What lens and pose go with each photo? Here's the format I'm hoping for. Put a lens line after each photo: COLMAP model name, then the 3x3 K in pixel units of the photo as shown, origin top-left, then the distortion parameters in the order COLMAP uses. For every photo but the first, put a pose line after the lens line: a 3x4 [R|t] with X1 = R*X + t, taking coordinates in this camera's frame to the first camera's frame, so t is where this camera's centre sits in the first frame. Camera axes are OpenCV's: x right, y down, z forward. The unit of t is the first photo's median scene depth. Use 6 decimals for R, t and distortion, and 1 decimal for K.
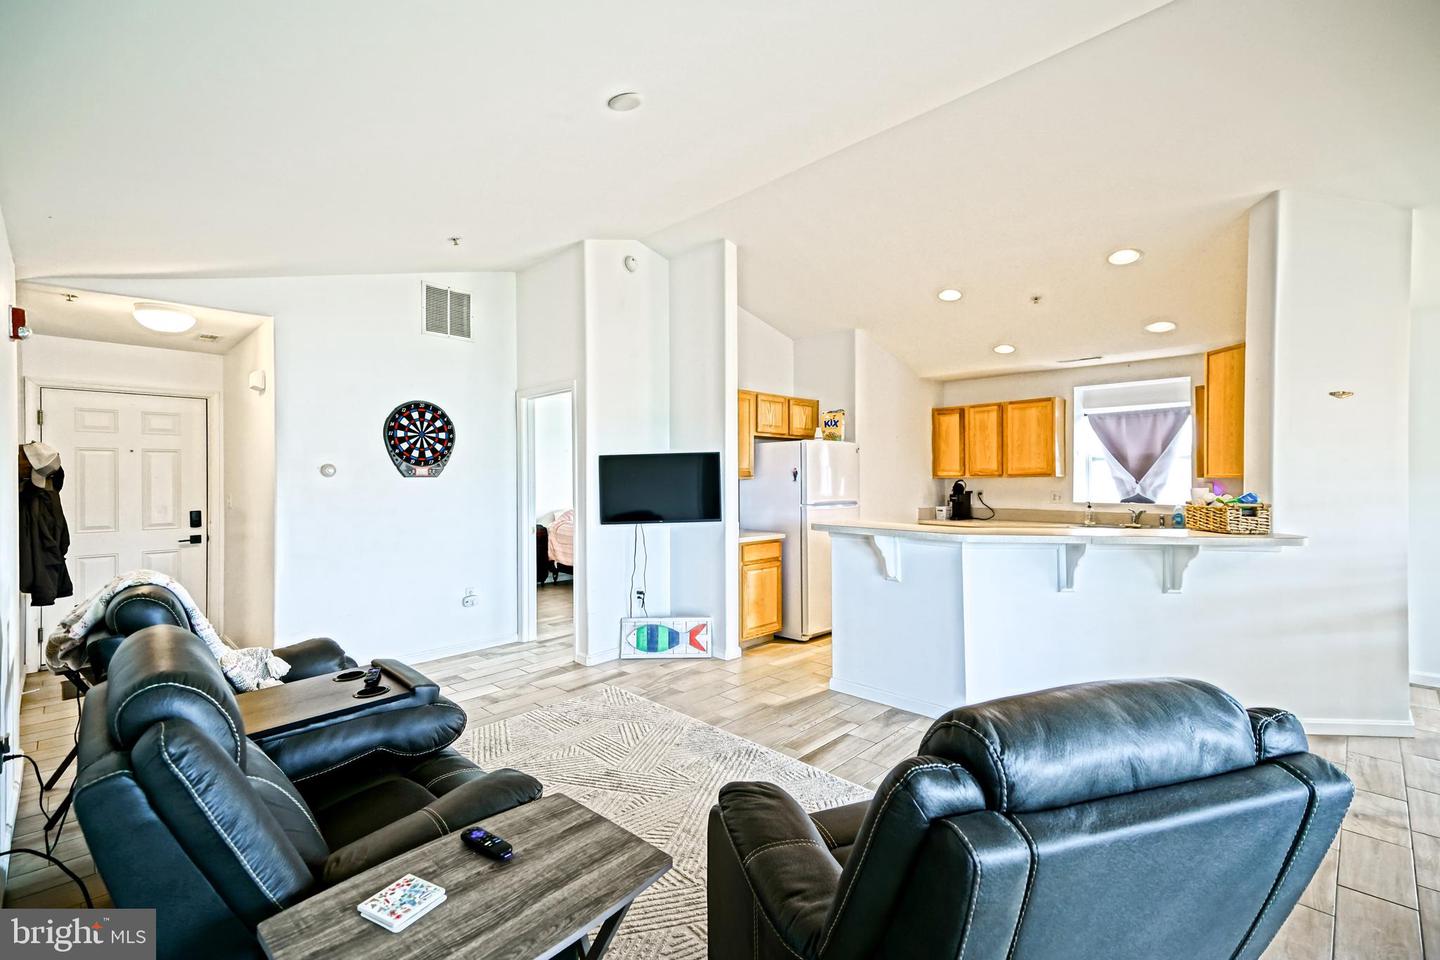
lens RADIAL K [[637.6, 0, 717.0], [0, 637.6, 471.2], [0, 0, 1]] dist [0.042436, -0.001660]
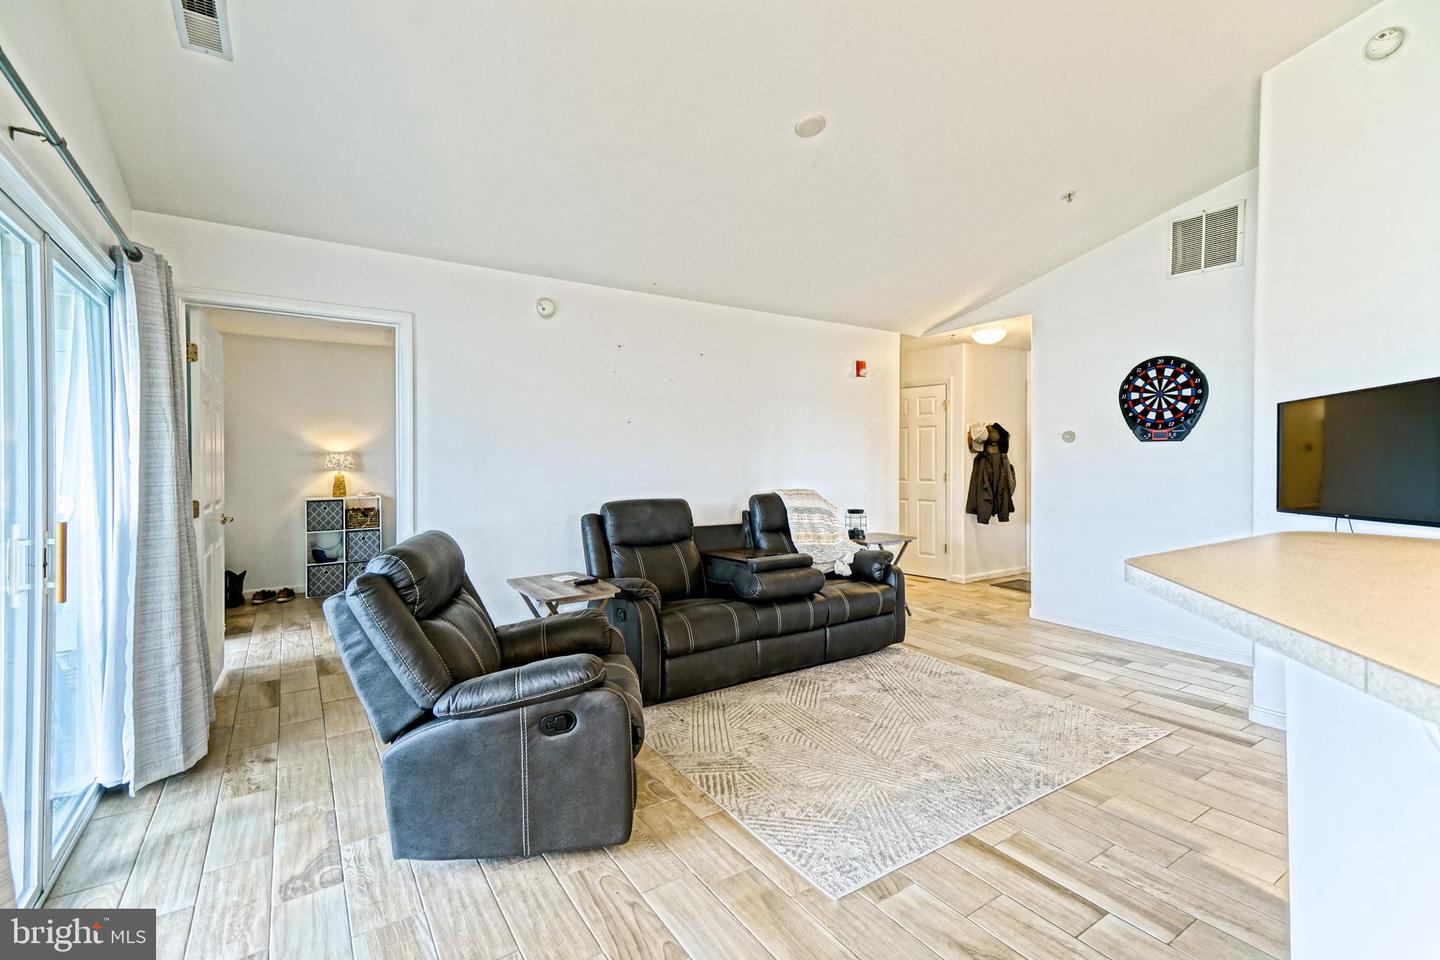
lens RADIAL K [[637.6, 0, 712.4], [0, 637.6, 464.2], [0, 0, 1]] dist [0.042436, -0.001660]
pose [[-0.193366, 0.018392, -0.980954, 0.545016], [0.009847, 0.999810, 0.016804, 0.019207], [0.981077, -0.006410, -0.193511, 0.552678]]
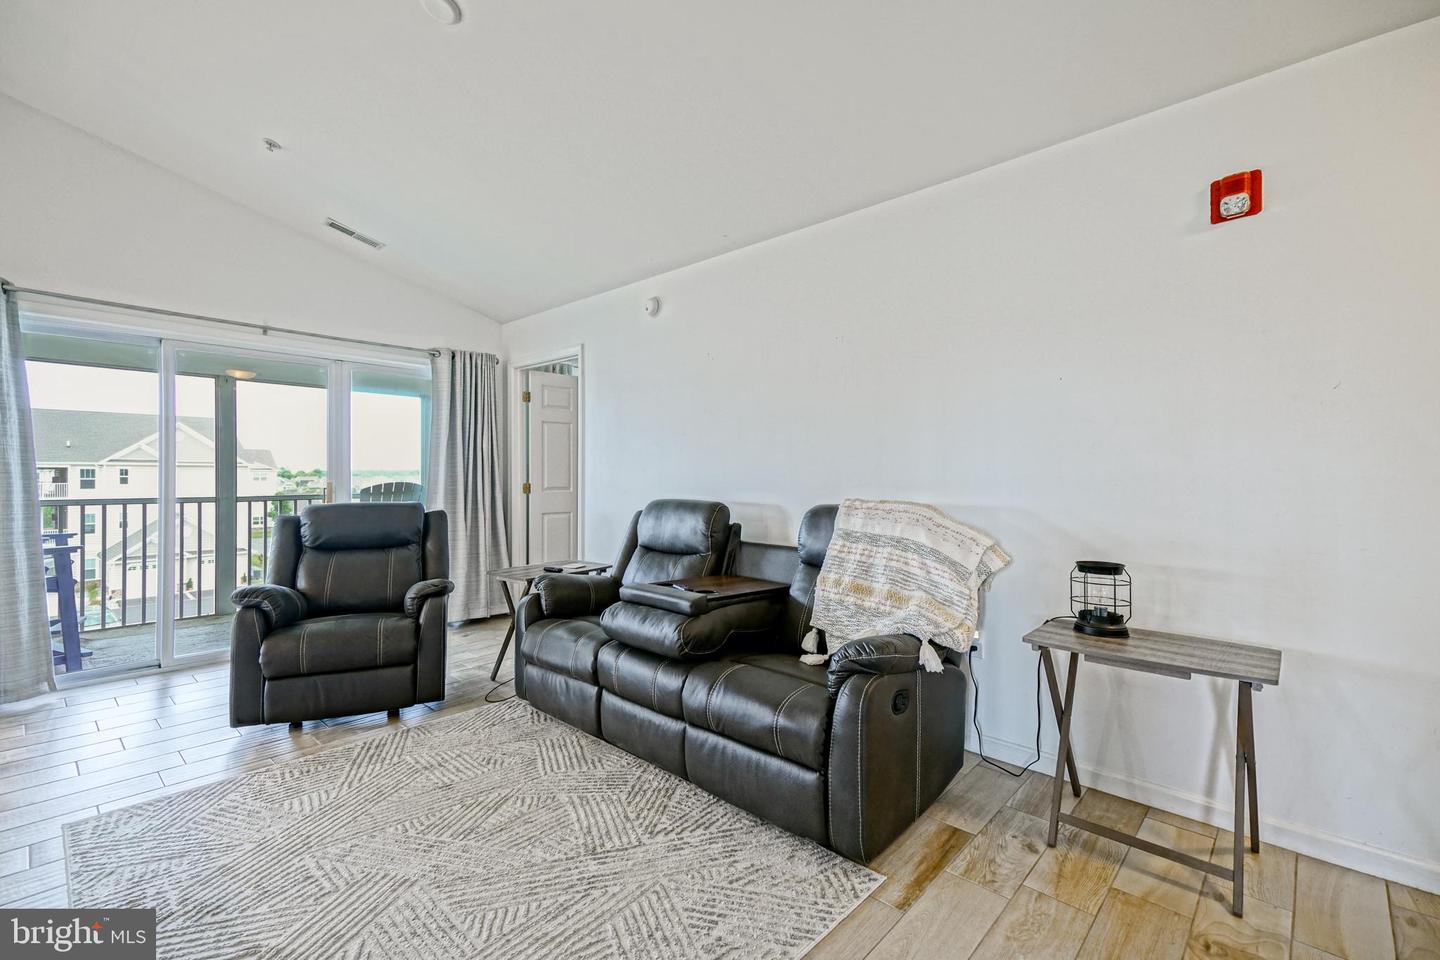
lens RADIAL K [[637.6, 0, 704.9], [0, 637.6, 473.9], [0, 0, 1]] dist [0.042436, -0.001660]
pose [[-0.999530, 0.004119, -0.030363, -0.253054], [0.004479, 0.999920, -0.011788, 0.057310], [0.030312, -0.011919, -0.999469, 1.009645]]
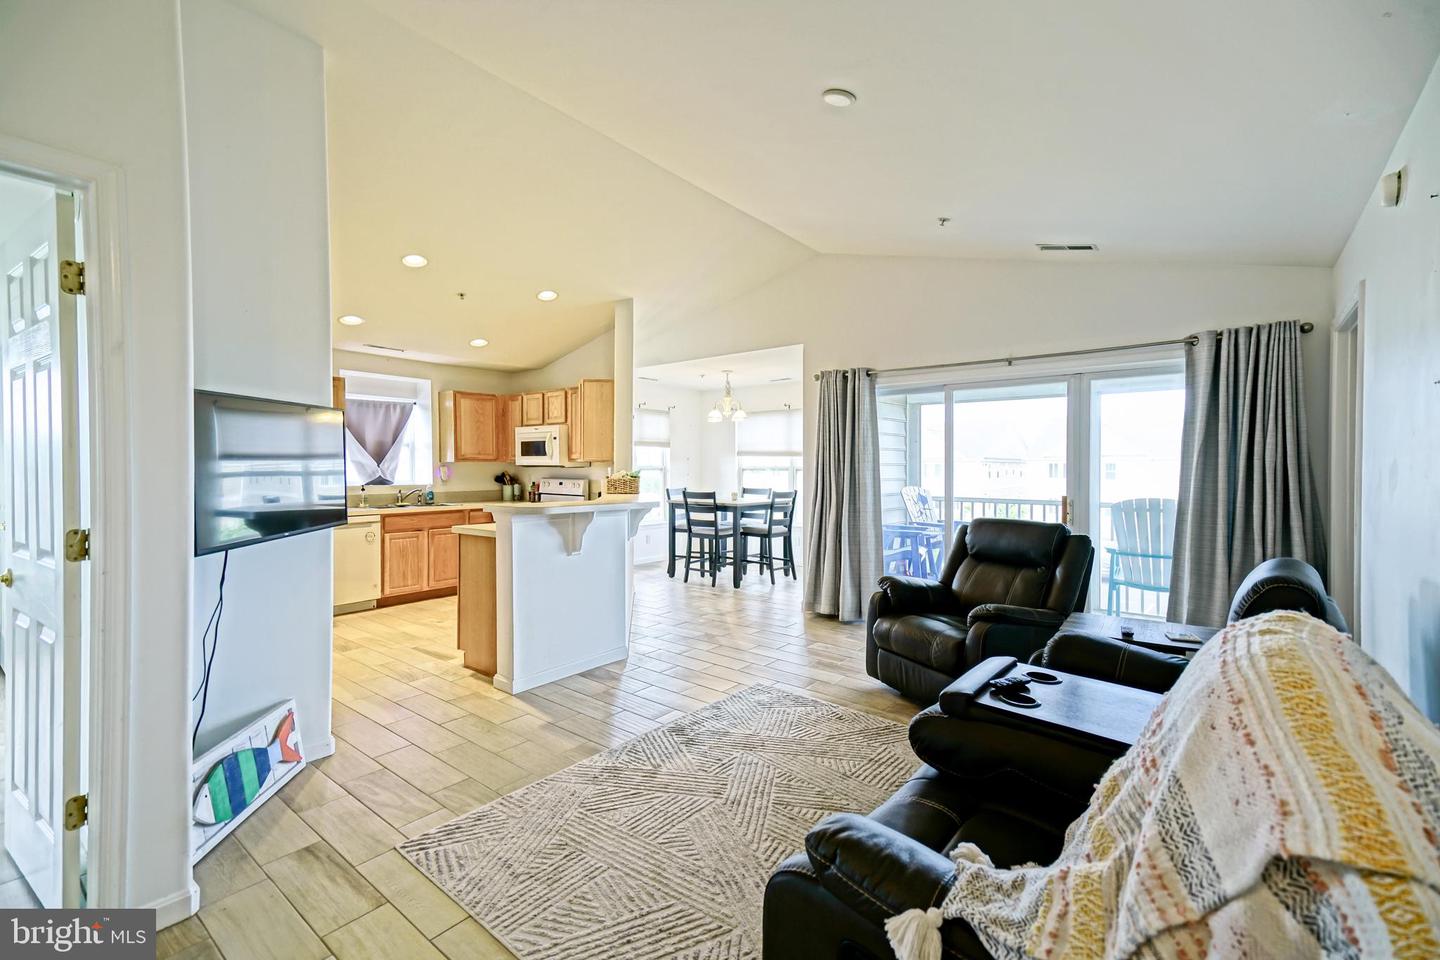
lens RADIAL K [[637.6, 0, 715.8], [0, 637.6, 469.6], [0, 0, 1]] dist [0.042436, -0.001660]
pose [[-0.110941, -0.000367, 0.993827, -0.612976], [-0.008855, 0.999961, -0.000620, 0.023502], [-0.993788, -0.008869, -0.110940, 0.687759]]
